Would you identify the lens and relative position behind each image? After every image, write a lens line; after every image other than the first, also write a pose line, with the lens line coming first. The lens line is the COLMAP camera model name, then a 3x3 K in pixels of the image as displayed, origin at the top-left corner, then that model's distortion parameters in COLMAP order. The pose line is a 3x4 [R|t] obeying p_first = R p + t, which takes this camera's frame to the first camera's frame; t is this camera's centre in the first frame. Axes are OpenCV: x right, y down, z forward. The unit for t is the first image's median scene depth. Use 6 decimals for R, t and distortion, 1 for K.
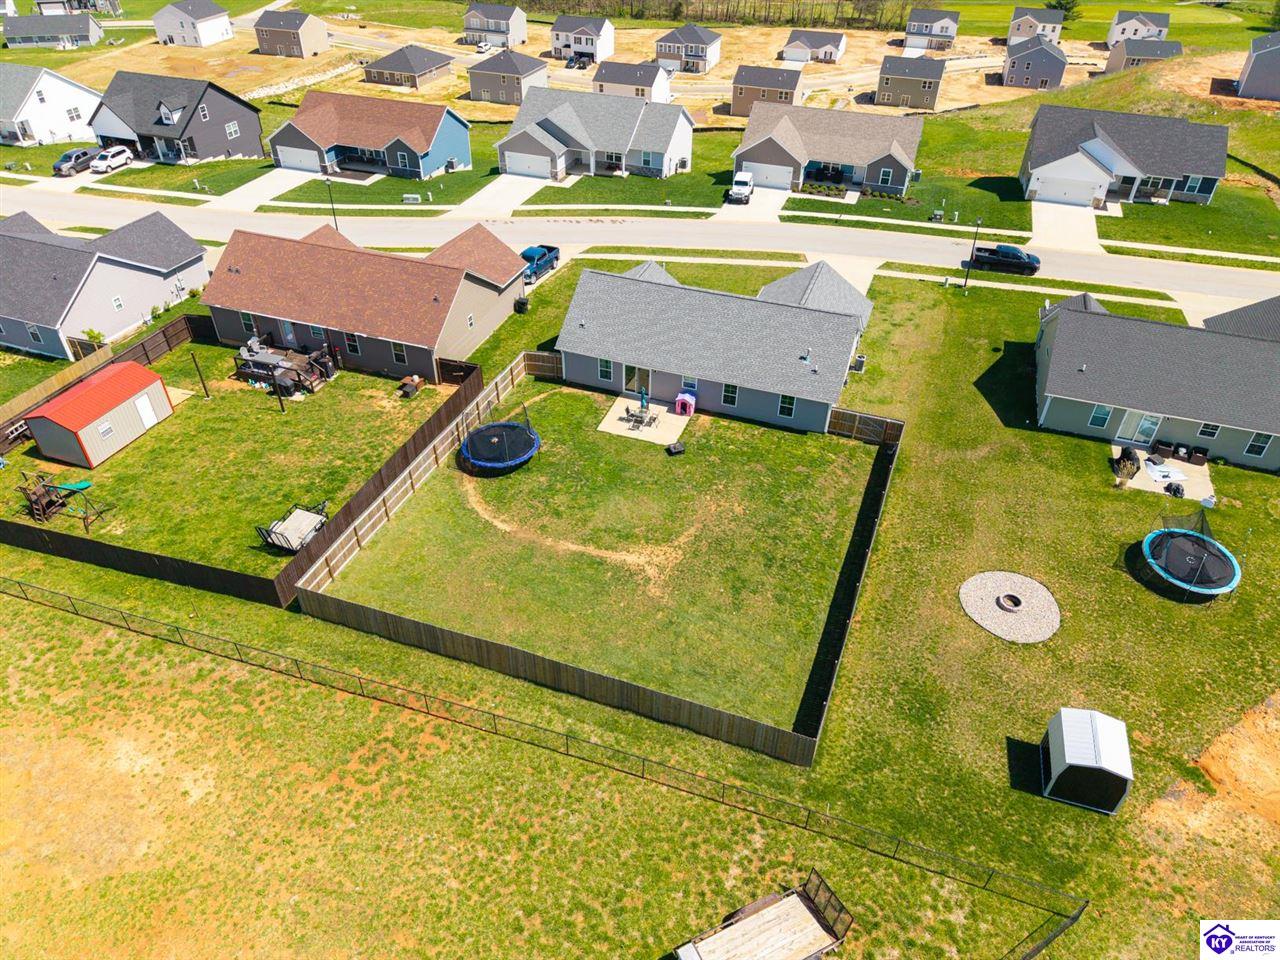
lens RADIAL K [[855.7, 0, 643.1], [0, 855.7, 480.8], [0, 0, 1]] dist [0.024648, -0.030294]
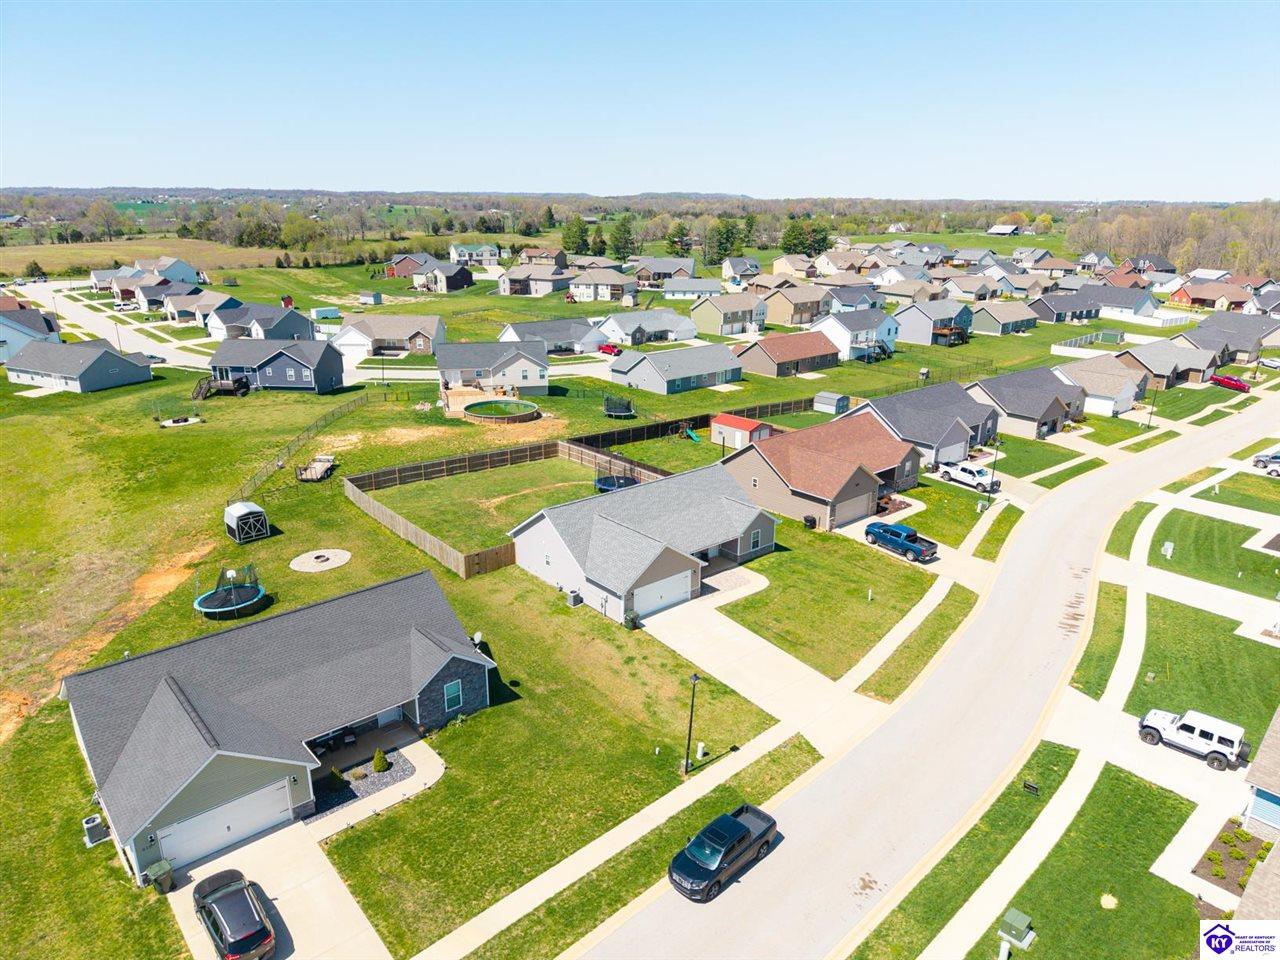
lens RADIAL K [[855.7, 0, 644.9], [0, 855.7, 484.7], [0, 0, 1]] dist [0.024648, -0.030294]
pose [[-0.492451, 0.253824, -0.832505, 0.994550], [-0.543340, 0.657579, 0.521892, -0.780843], [0.679907, 0.709340, -0.185913, 1.115498]]
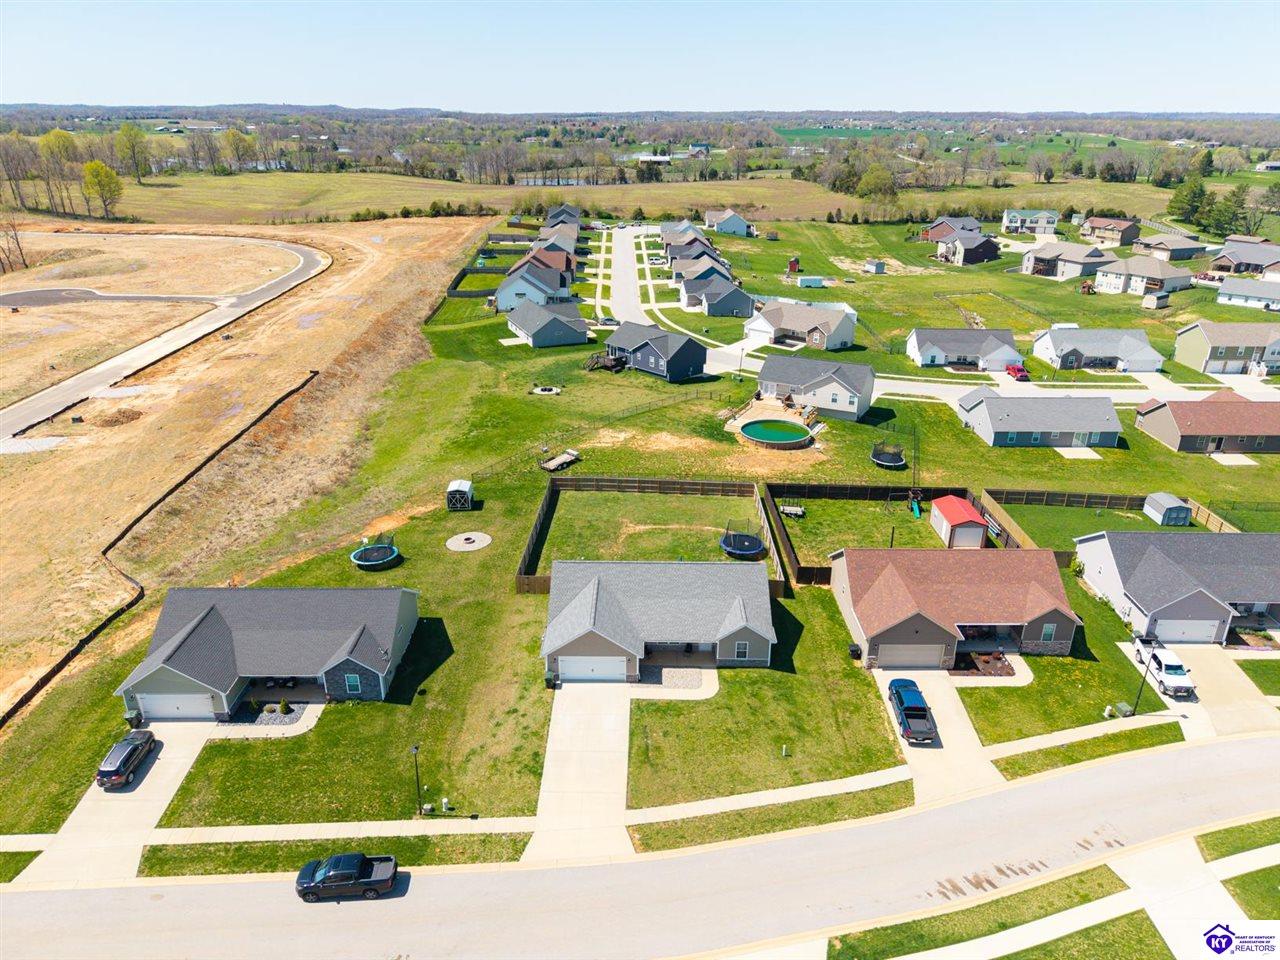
lens RADIAL K [[855.7, 0, 643.3], [0, 855.7, 482.8], [0, 0, 1]] dist [0.024648, -0.030294]
pose [[-0.941414, 0.109737, -0.318901, 0.470856], [-0.224123, 0.503012, 0.834714, -1.259693], [0.252010, 0.857284, -0.448948, 1.344203]]
